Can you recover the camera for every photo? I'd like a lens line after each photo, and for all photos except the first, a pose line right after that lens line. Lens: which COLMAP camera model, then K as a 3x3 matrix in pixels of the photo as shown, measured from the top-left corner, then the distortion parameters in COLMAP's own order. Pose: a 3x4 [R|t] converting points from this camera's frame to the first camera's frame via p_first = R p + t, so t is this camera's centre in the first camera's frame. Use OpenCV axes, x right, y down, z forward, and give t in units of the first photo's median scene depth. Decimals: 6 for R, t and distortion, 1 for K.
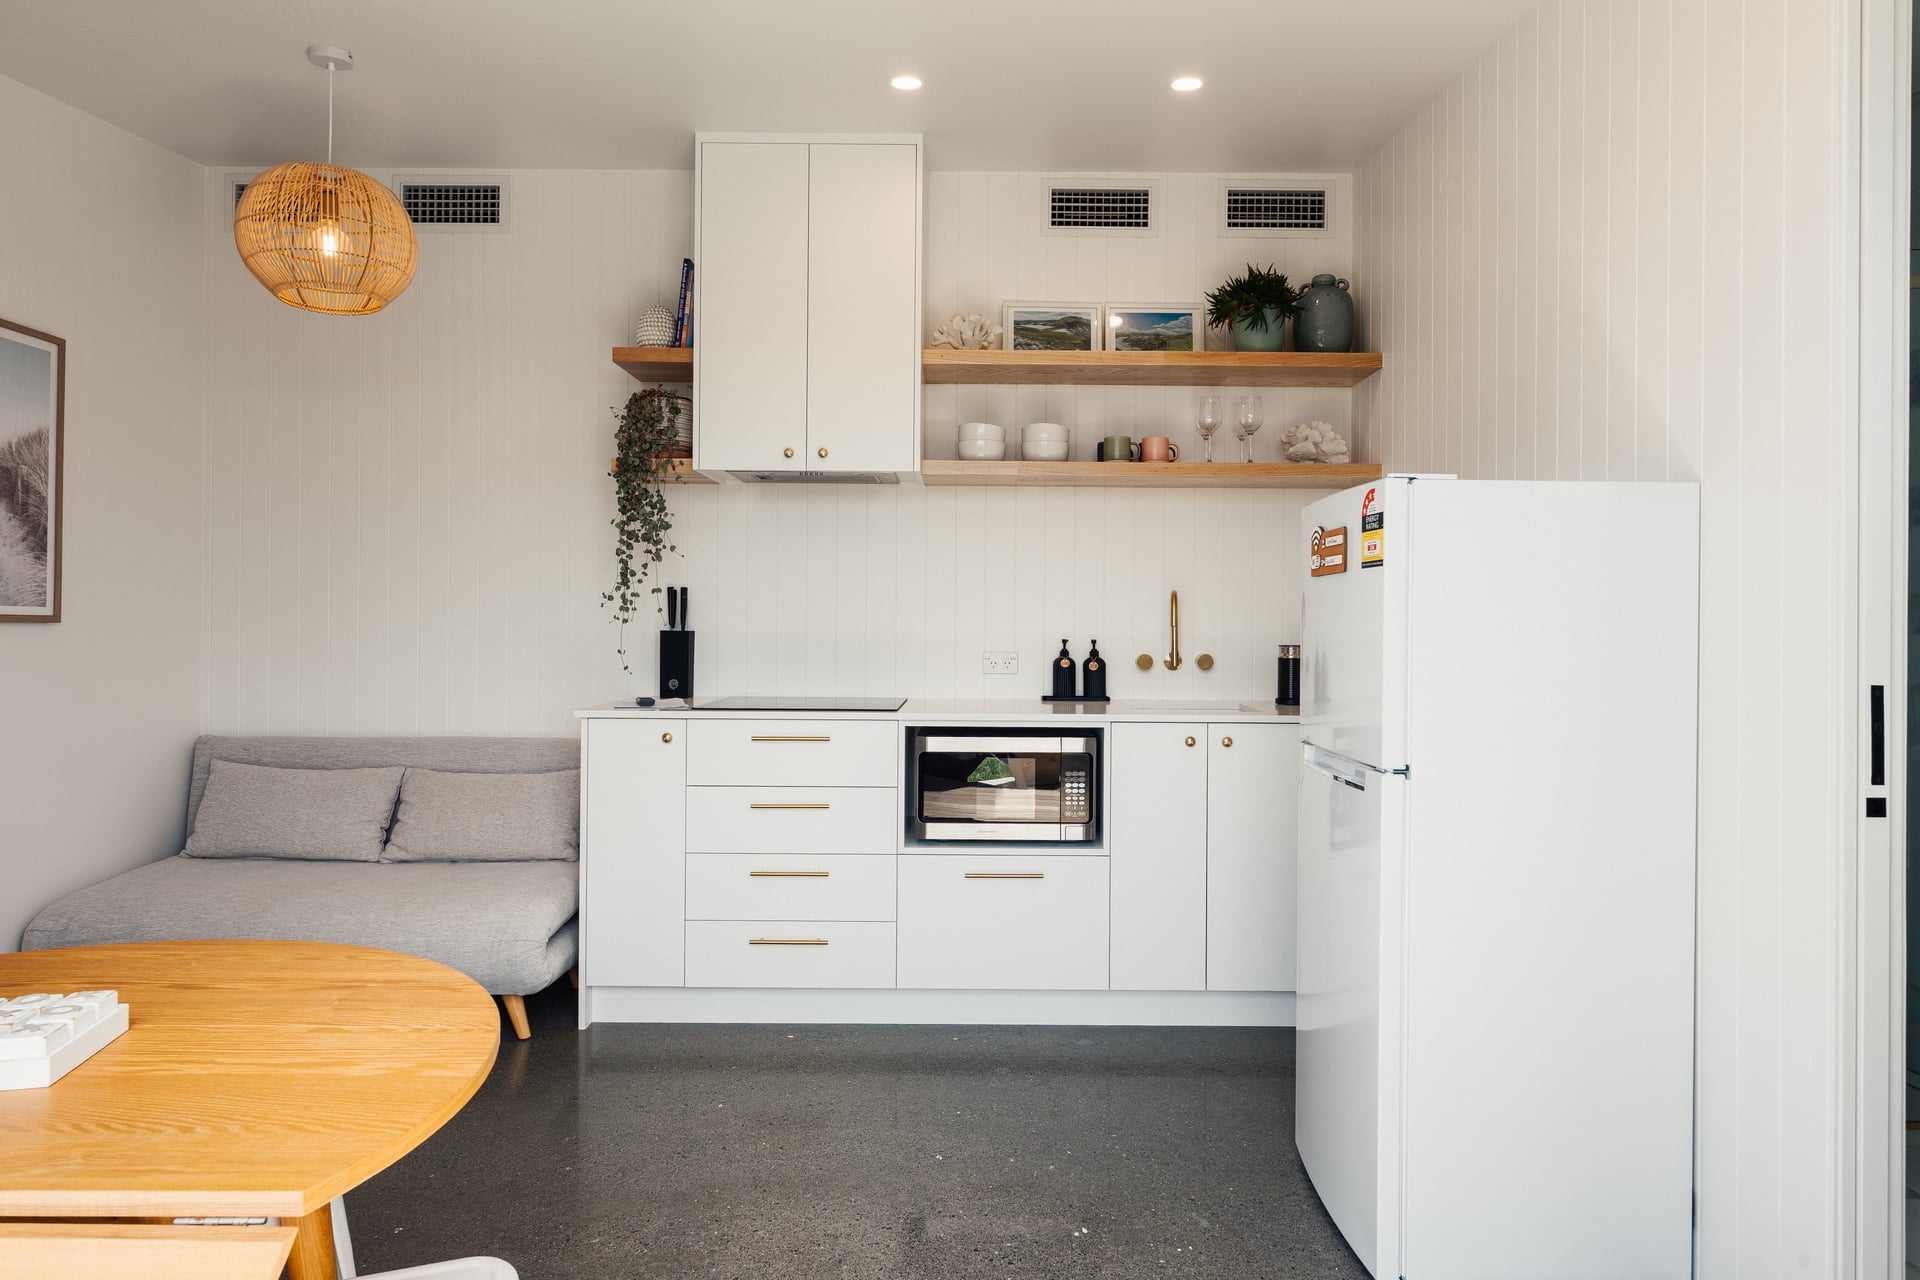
lens RADIAL K [[1149.1, 0, 960.0], [0, 1149.1, 640.0], [0, 0, 1]] dist [-0.003013, 0.000442]
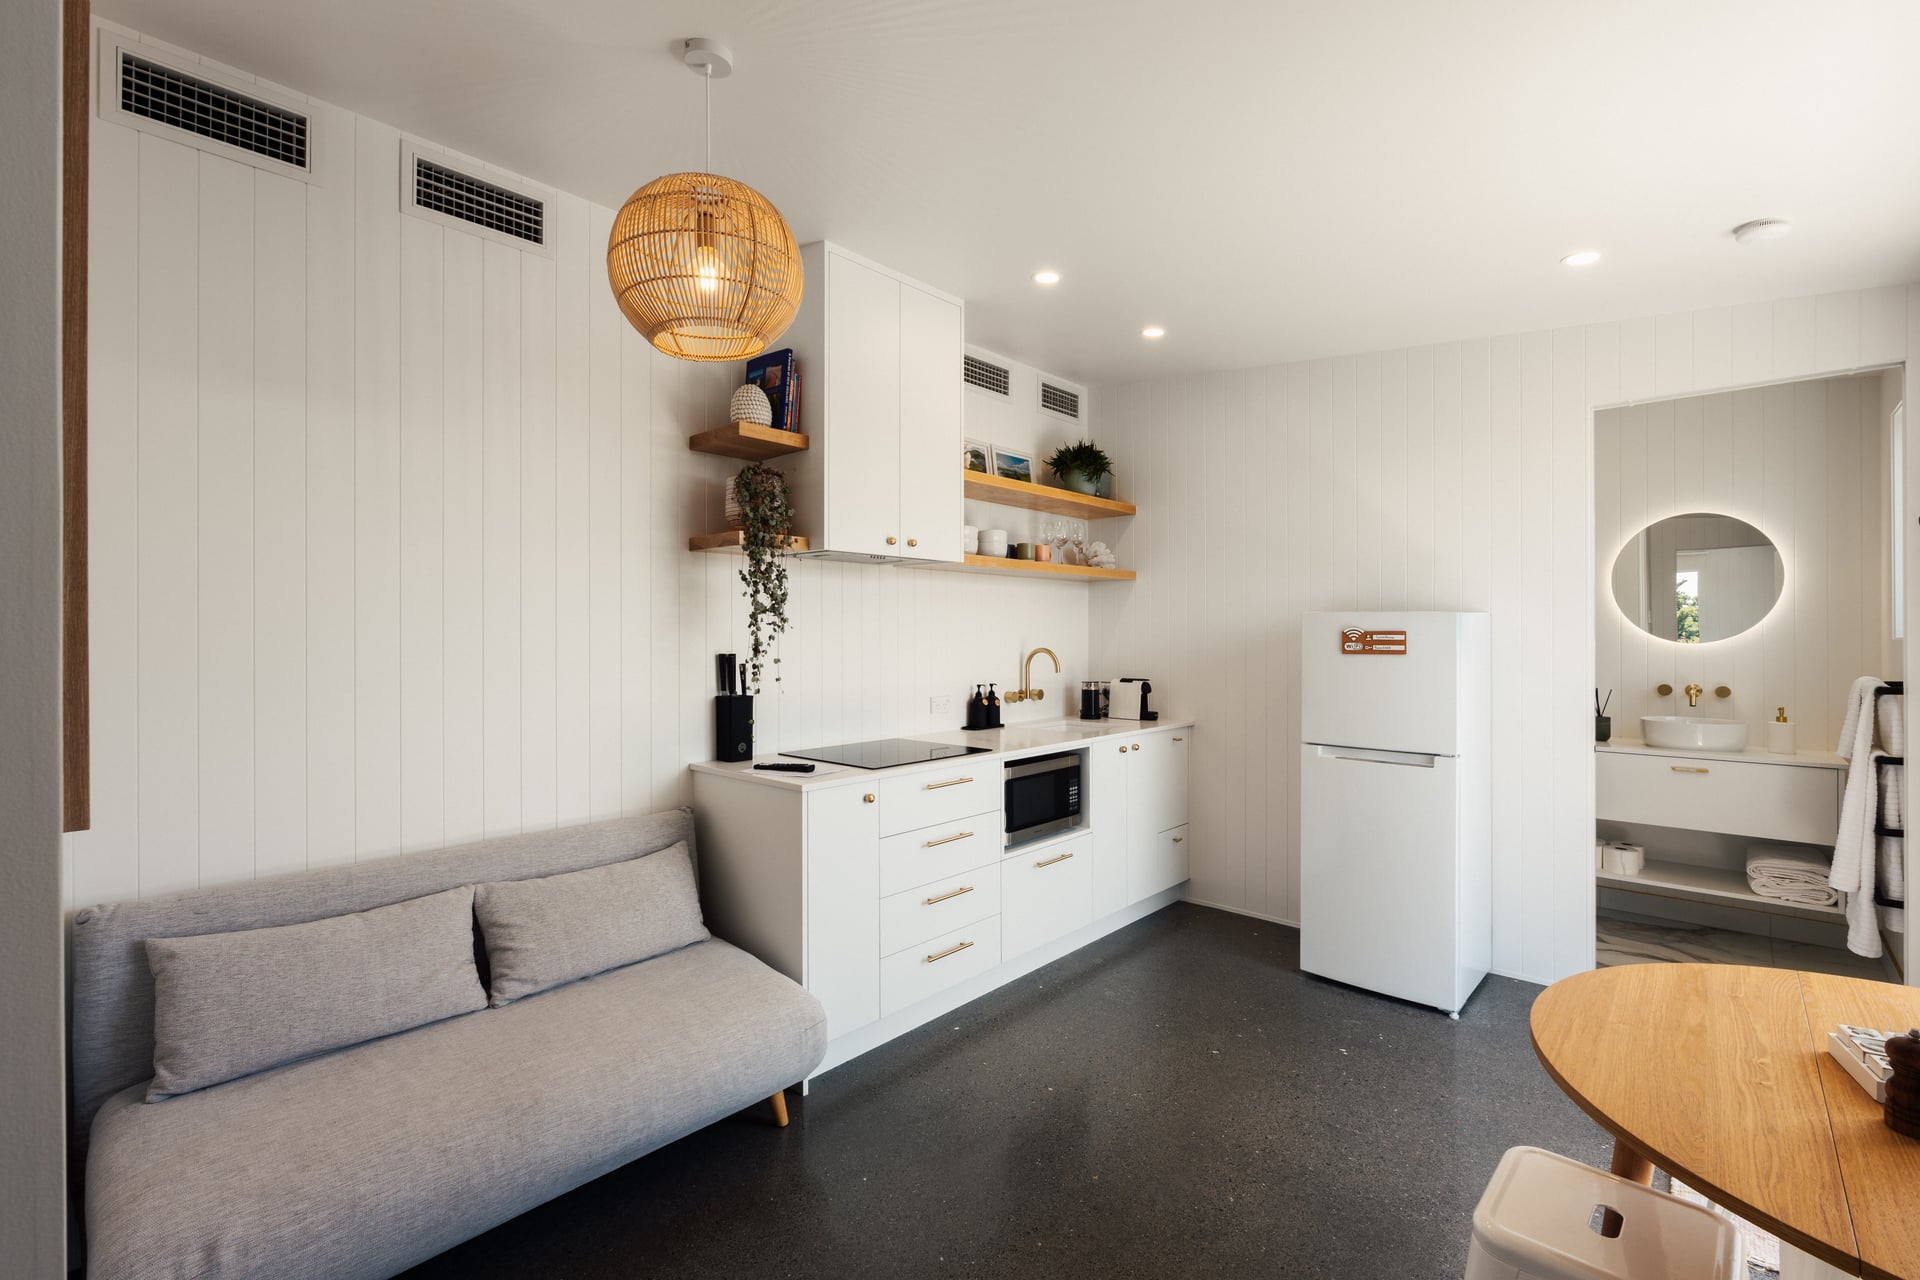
lens RADIAL K [[852.7, 0, 960.0], [0, 852.7, 640.0], [0, 0, 1]] dist [-0.000443, 0.000413]
pose [[0.674901, -0.012806, 0.737797, -0.719451], [0.018730, 0.999825, 0.000221, -0.058064], [-0.737671, 0.013669, 0.675022, 0.349325]]
